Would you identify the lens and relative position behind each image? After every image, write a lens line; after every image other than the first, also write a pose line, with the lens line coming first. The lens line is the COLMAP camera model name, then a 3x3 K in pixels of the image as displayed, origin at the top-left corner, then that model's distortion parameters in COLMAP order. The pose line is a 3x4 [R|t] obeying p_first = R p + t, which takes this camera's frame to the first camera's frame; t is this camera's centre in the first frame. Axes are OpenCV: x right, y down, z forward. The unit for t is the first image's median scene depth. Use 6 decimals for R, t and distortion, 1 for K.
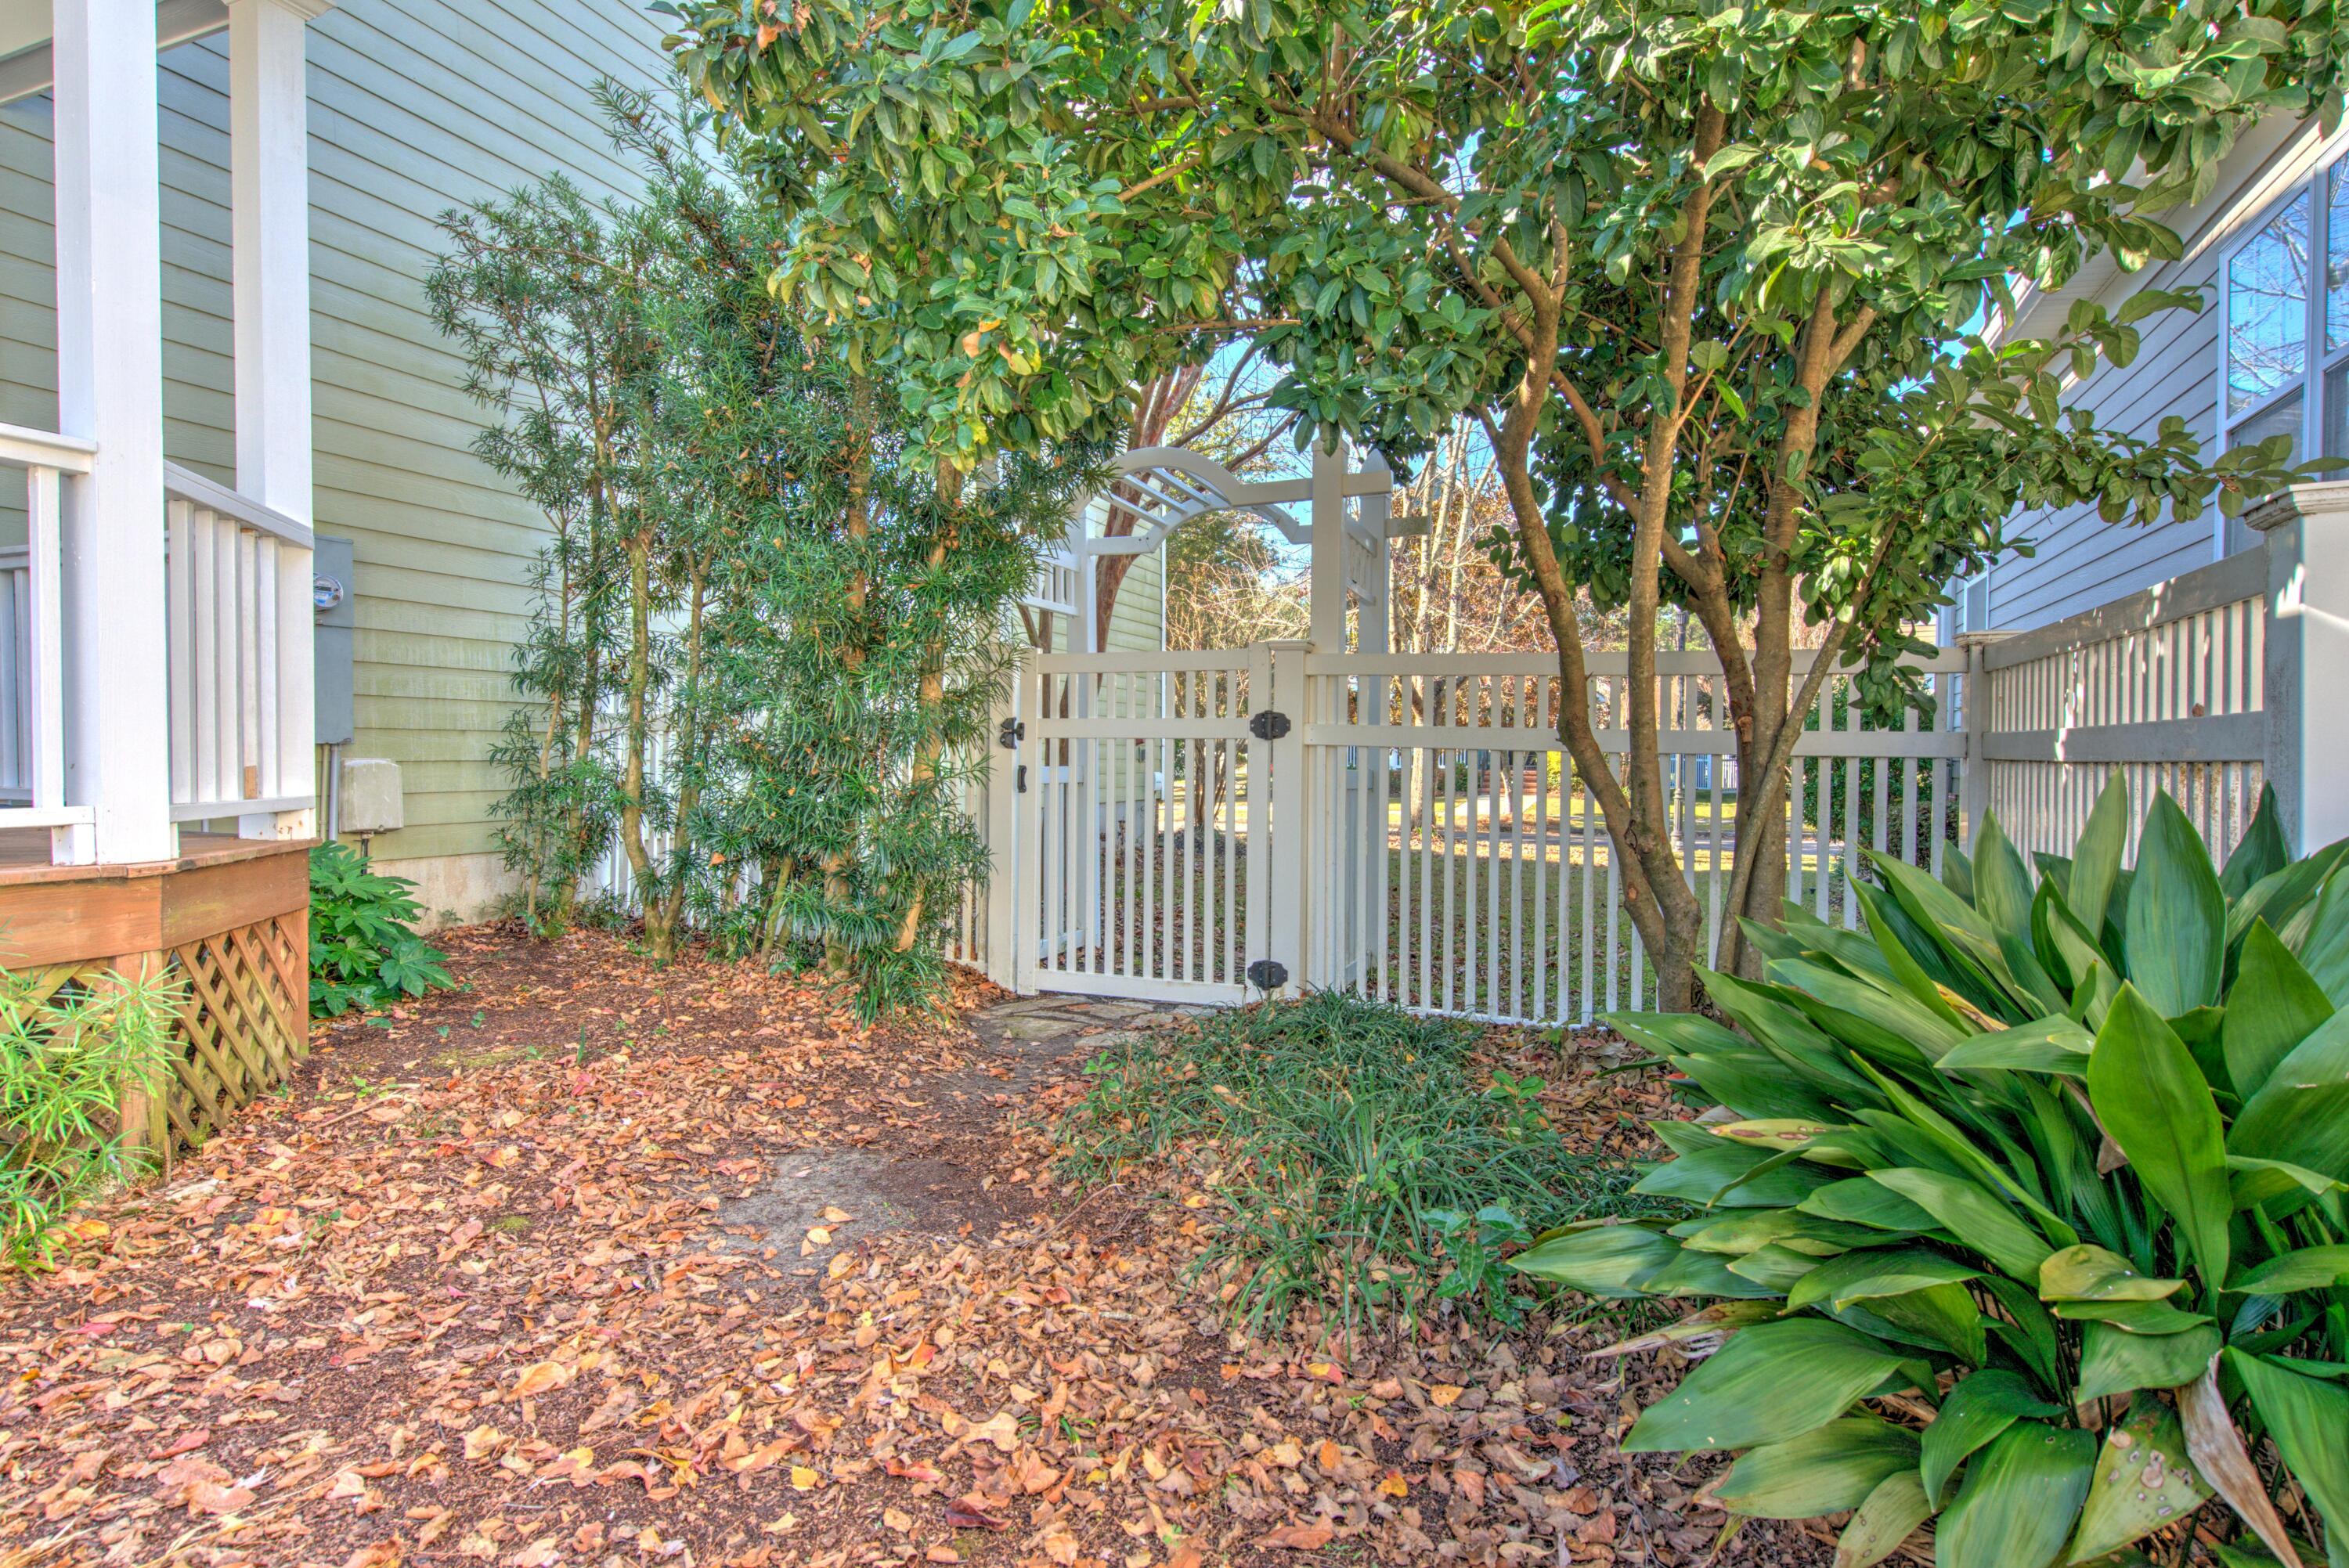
lens RADIAL K [[1219.5, 0, 1174.5], [0, 1219.5, 784.0], [0, 0, 1]] dist [-0.003677, 0.000079]
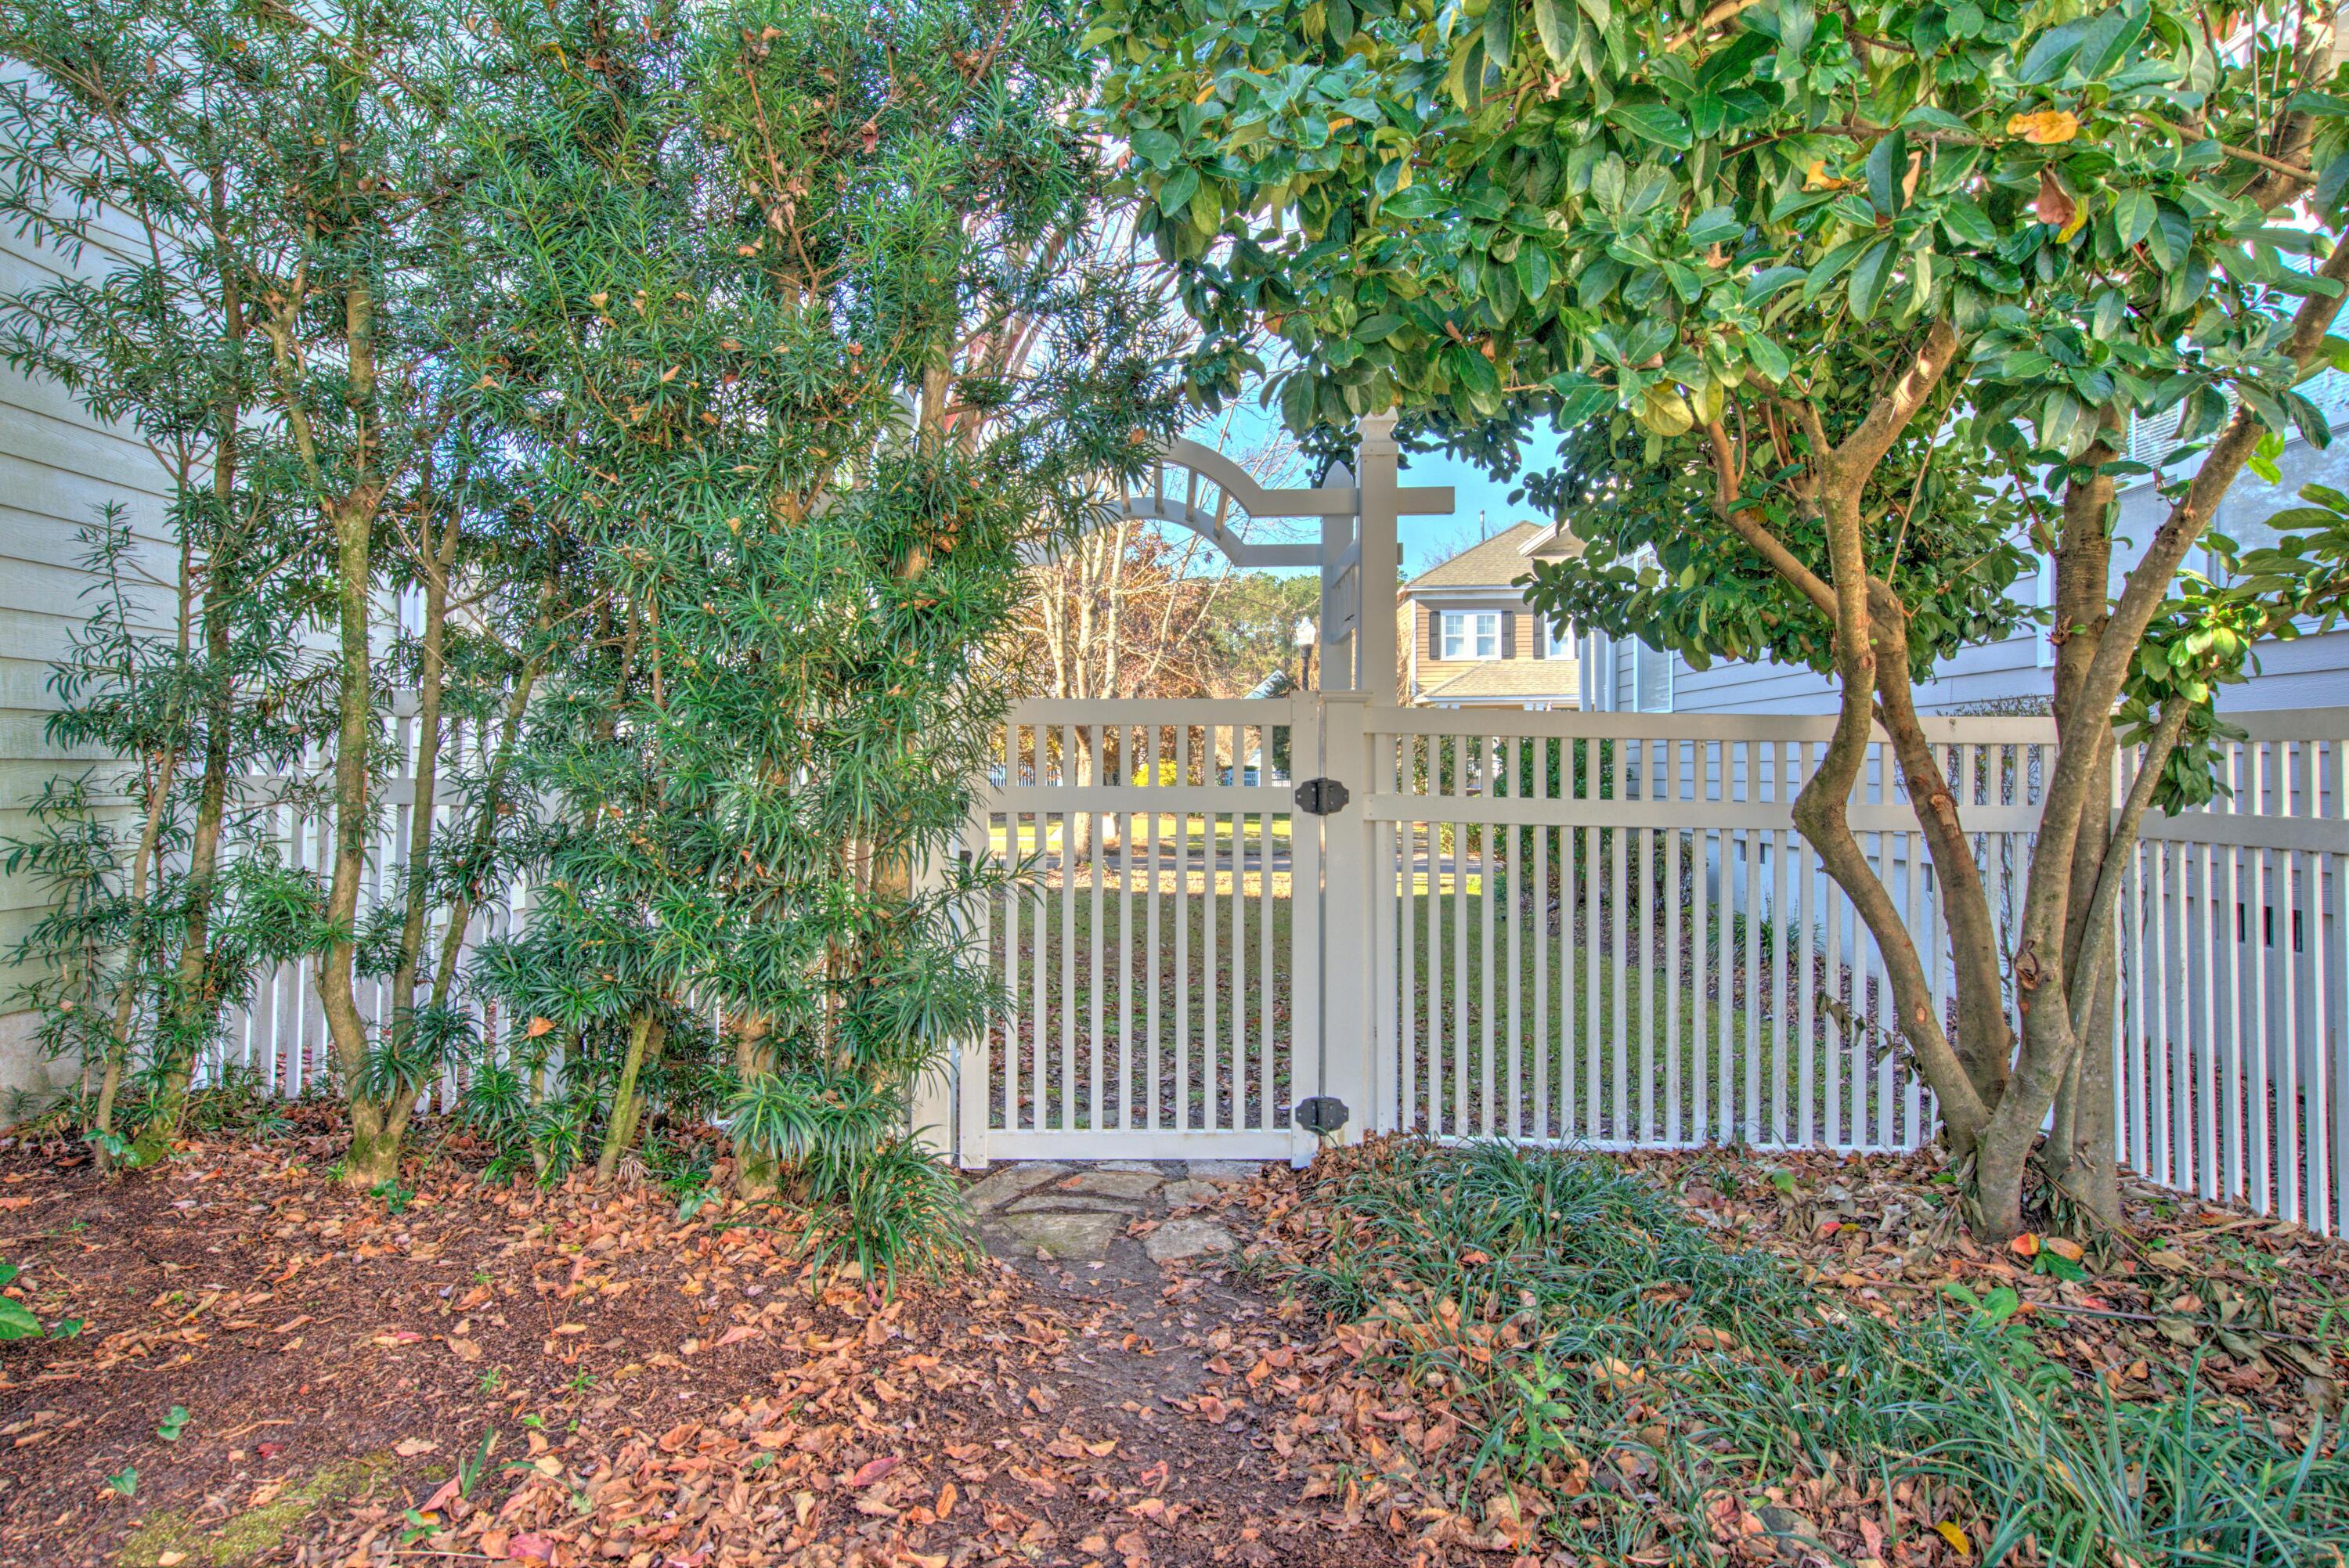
lens RADIAL K [[1219.5, 0, 1174.5], [0, 1219.5, 784.0], [0, 0, 1]] dist [-0.003677, 0.000079]
pose [[0.927002, -0.009422, 0.374937, -0.294803], [0.013635, 0.999870, -0.008585, -0.050265], [-0.374808, 0.013070, 0.927010, 0.293063]]
